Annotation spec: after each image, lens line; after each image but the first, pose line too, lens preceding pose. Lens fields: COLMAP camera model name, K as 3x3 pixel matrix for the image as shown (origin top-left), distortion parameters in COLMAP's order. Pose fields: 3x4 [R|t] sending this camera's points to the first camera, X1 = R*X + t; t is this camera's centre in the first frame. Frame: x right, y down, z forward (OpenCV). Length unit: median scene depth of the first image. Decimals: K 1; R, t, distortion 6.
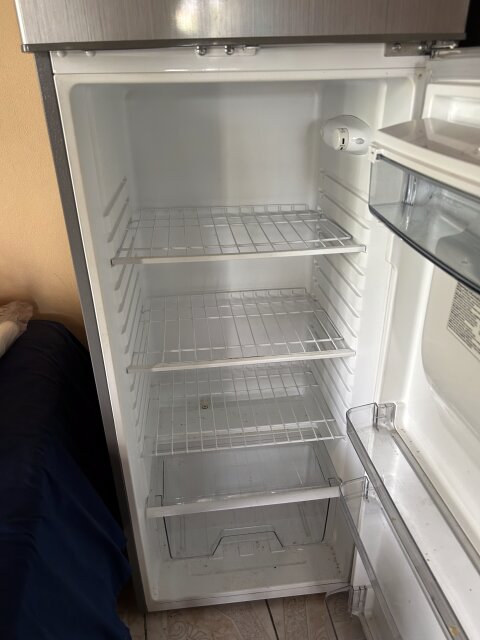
lens RADIAL K [[479.5, 0, 238.4], [0, 479.5, 324.2], [0, 0, 1]] dist [0.049794, -0.063873]
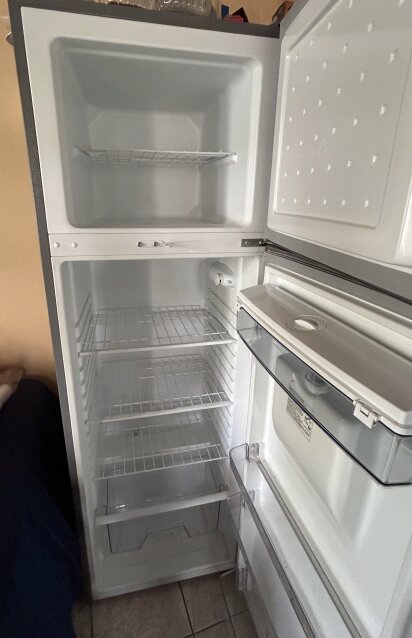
lens RADIAL K [[306.4, 0, 188.8], [0, 306.4, 292.5], [0, 0, 1]] dist [-0.000723, 0.000396]
pose [[0.994745, 0.000611, 0.102381, -0.007239], [0.018477, 0.982491, -0.185392, -0.115042], [-0.100702, 0.186309, 0.977317, -0.047997]]
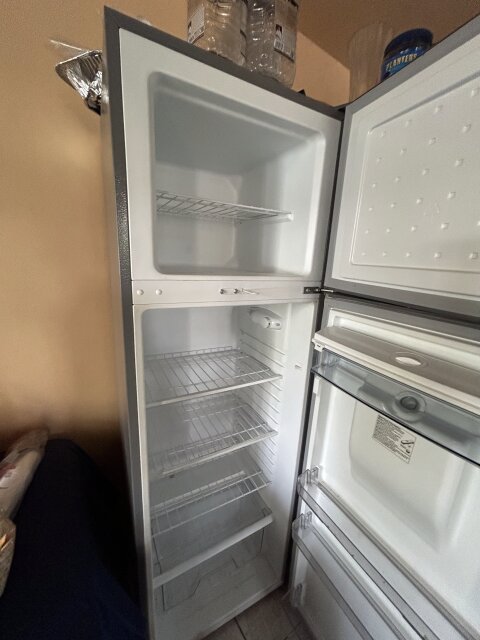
lens RADIAL K [[256.4, 0, 240.0], [0, 256.4, 320.0], [0, 0, 1]] dist [0.000914, 0.000070]
pose [[0.926212, -0.024313, 0.376218, -0.233933], [0.112303, 0.970408, -0.213768, -0.159115], [-0.359887, 0.240245, 0.901534, 0.092181]]
